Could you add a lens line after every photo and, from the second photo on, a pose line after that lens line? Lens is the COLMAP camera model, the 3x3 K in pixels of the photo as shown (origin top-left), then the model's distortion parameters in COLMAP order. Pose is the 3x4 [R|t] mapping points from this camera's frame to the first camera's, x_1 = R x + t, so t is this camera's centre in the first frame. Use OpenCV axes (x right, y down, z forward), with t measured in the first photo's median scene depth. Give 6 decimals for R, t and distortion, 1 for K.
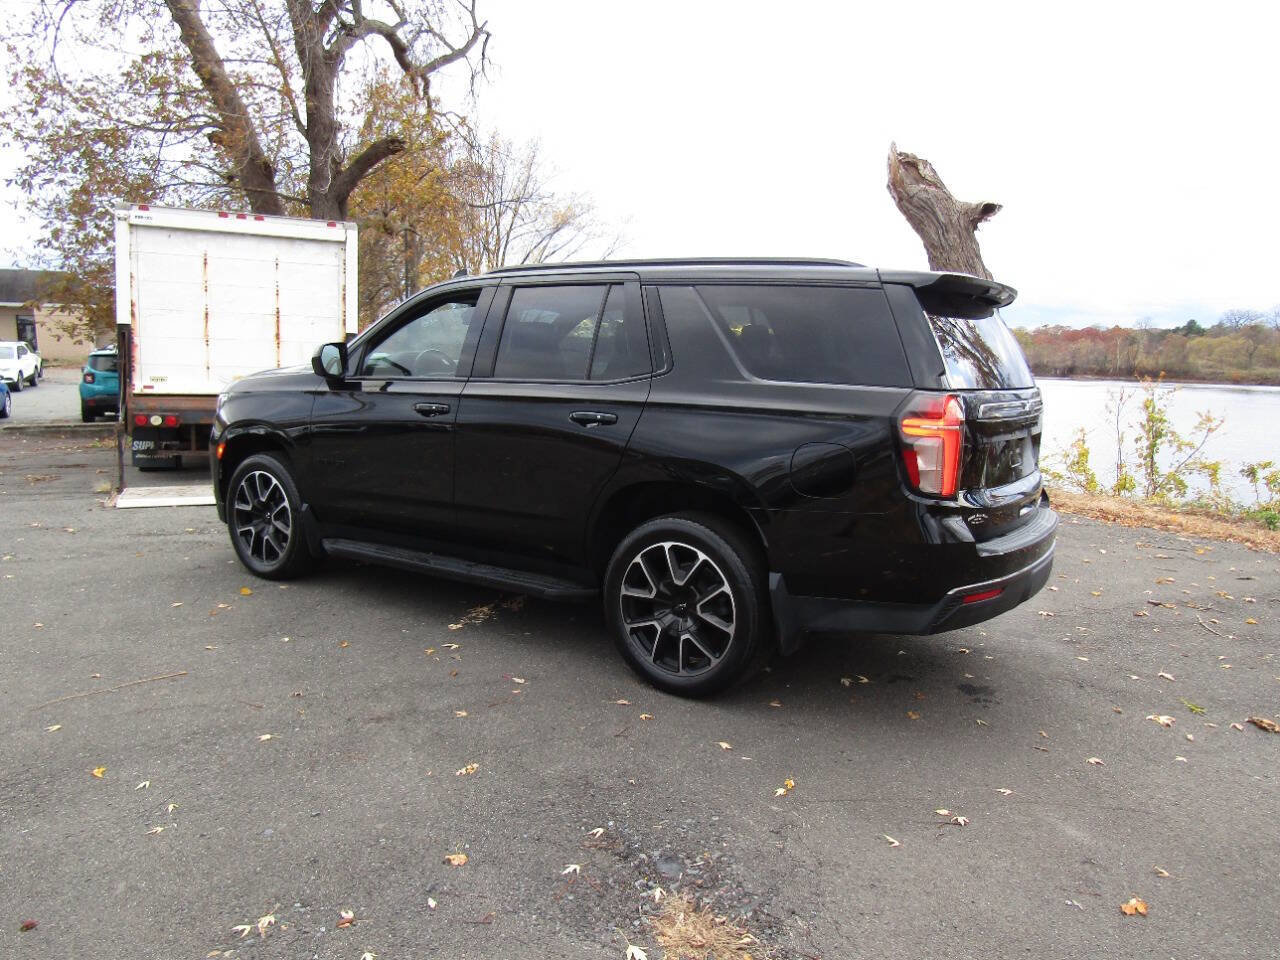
lens RADIAL K [[908.2, 0, 636.8], [0, 908.2, 527.6], [0, 0, 1]] dist [-0.016926, 0.006354]
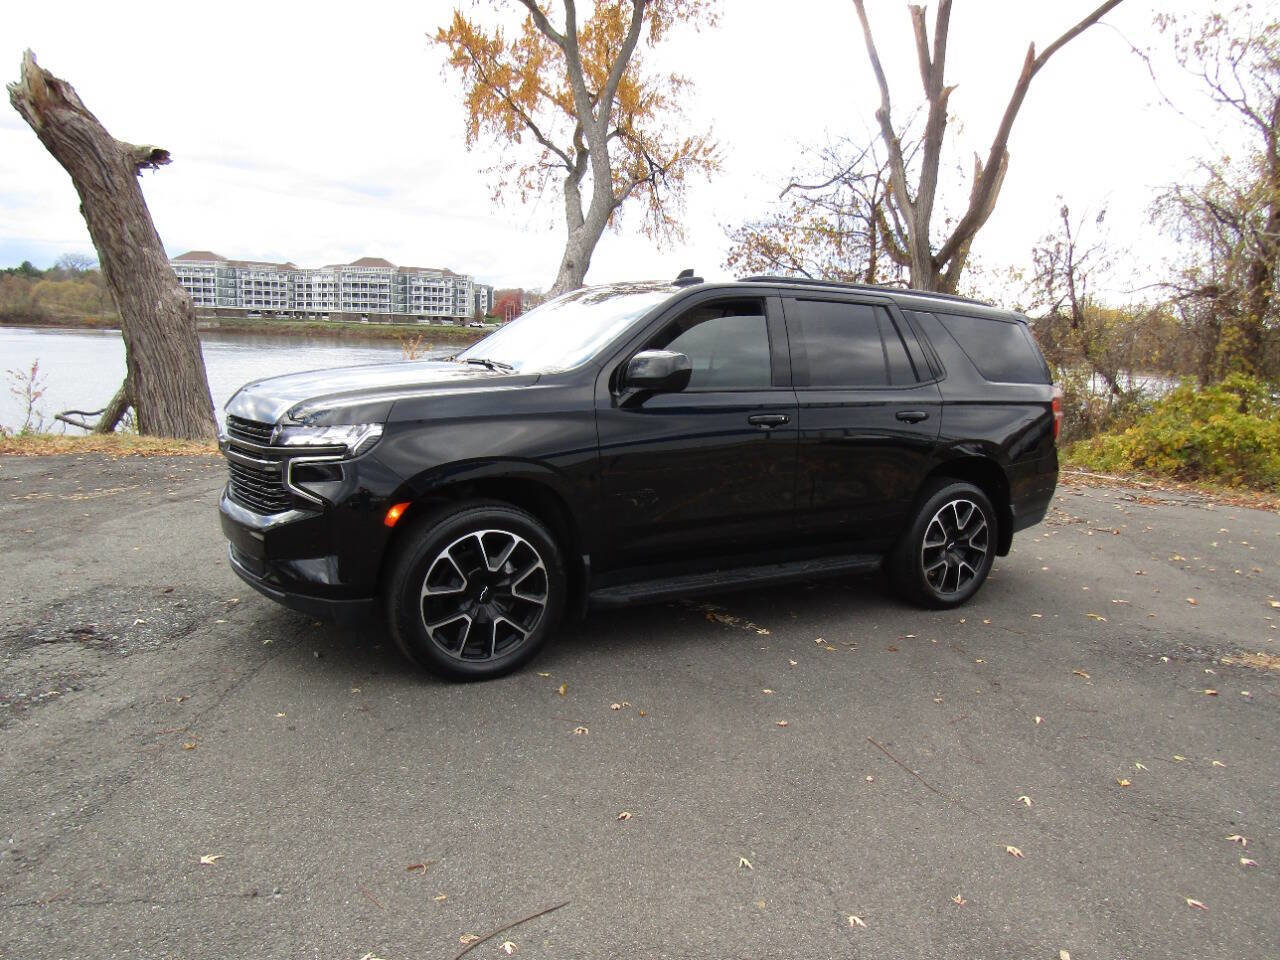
lens RADIAL K [[908.2, 0, 636.8], [0, 908.2, 527.6], [0, 0, 1]] dist [-0.016926, 0.006354]
pose [[0.428252, -0.195398, 0.882281, -0.557202], [0.142207, 0.978750, 0.147737, -0.086147], [-0.892400, 0.062198, 0.446939, 0.325714]]
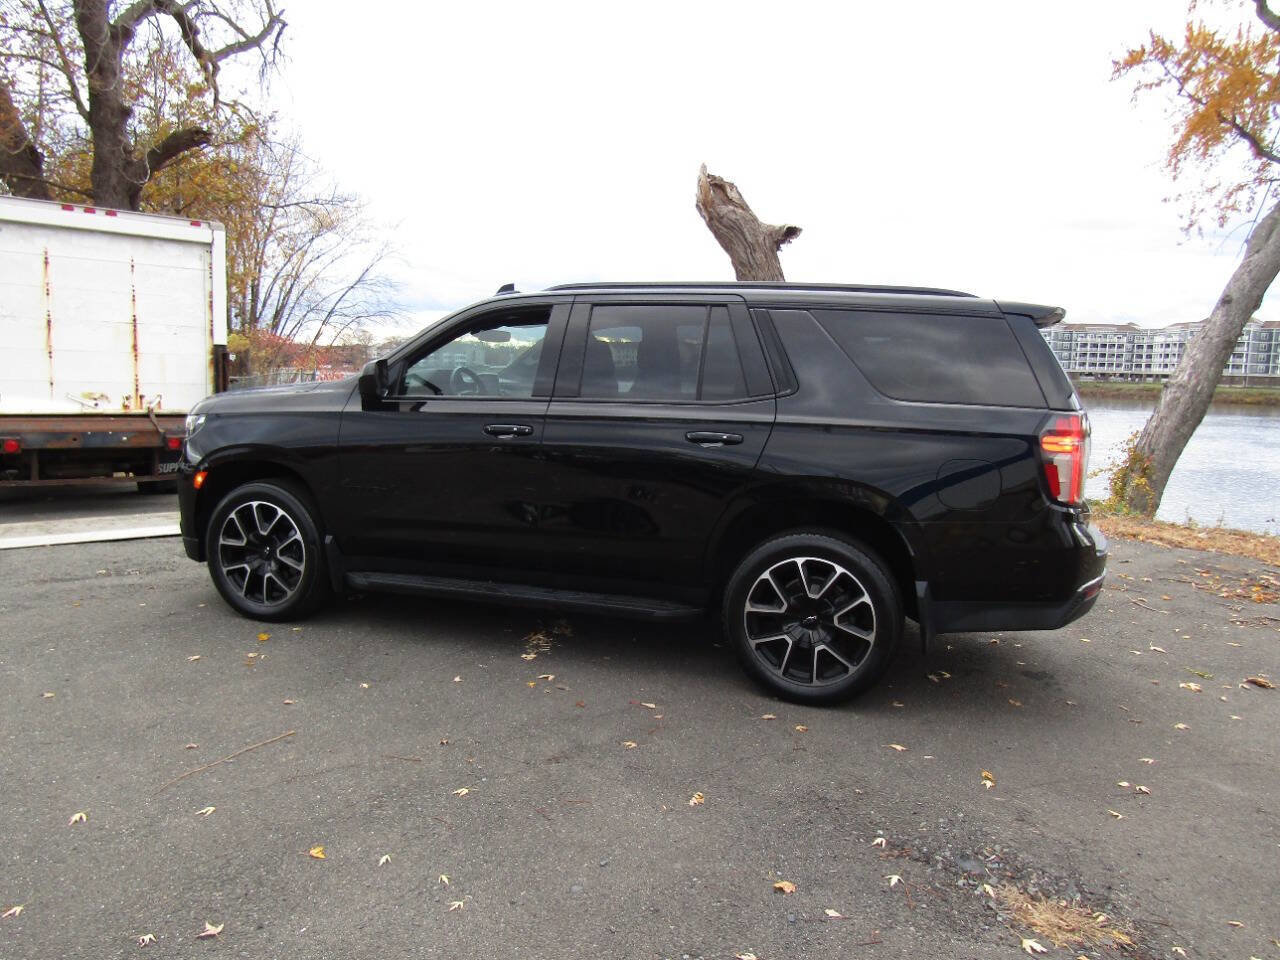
lens RADIAL K [[909.4, 0, 633.2], [0, 909.4, 534.9], [0, 0, 1]] dist [-0.019770, 0.001757]
pose [[0.965061, -0.044839, 0.258159, -0.164893], [0.045542, 0.998957, 0.003262, -0.008711], [-0.258036, 0.008609, 0.966097, 0.020912]]
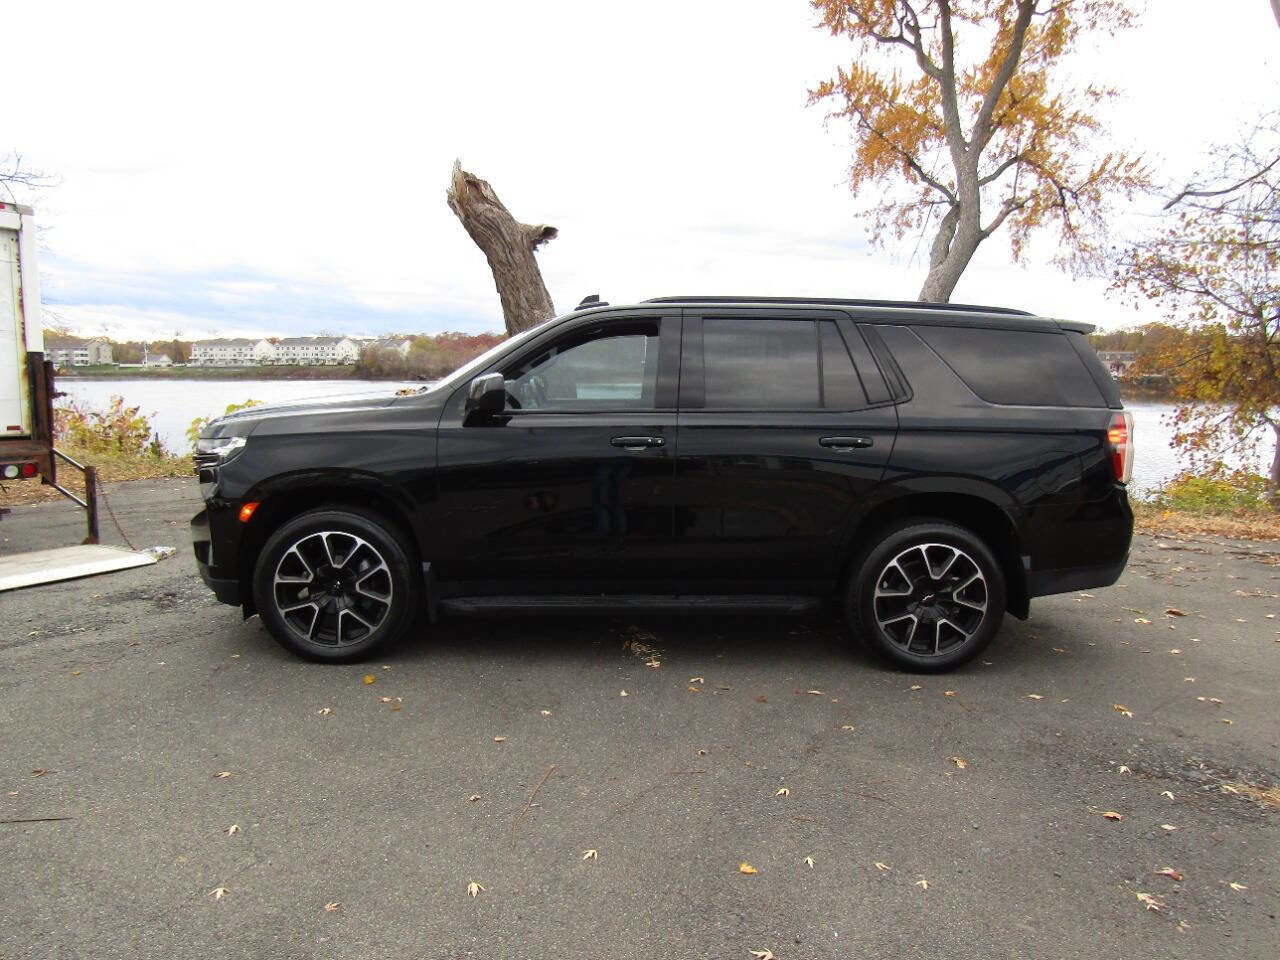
lens RADIAL K [[908.2, 0, 636.8], [0, 908.2, 527.6], [0, 0, 1]] dist [-0.016926, 0.006354]
pose [[0.811299, -0.112945, 0.573618, -0.372128], [0.116371, 0.992726, 0.030877, -0.033821], [-0.572932, 0.041702, 0.818541, 0.100929]]
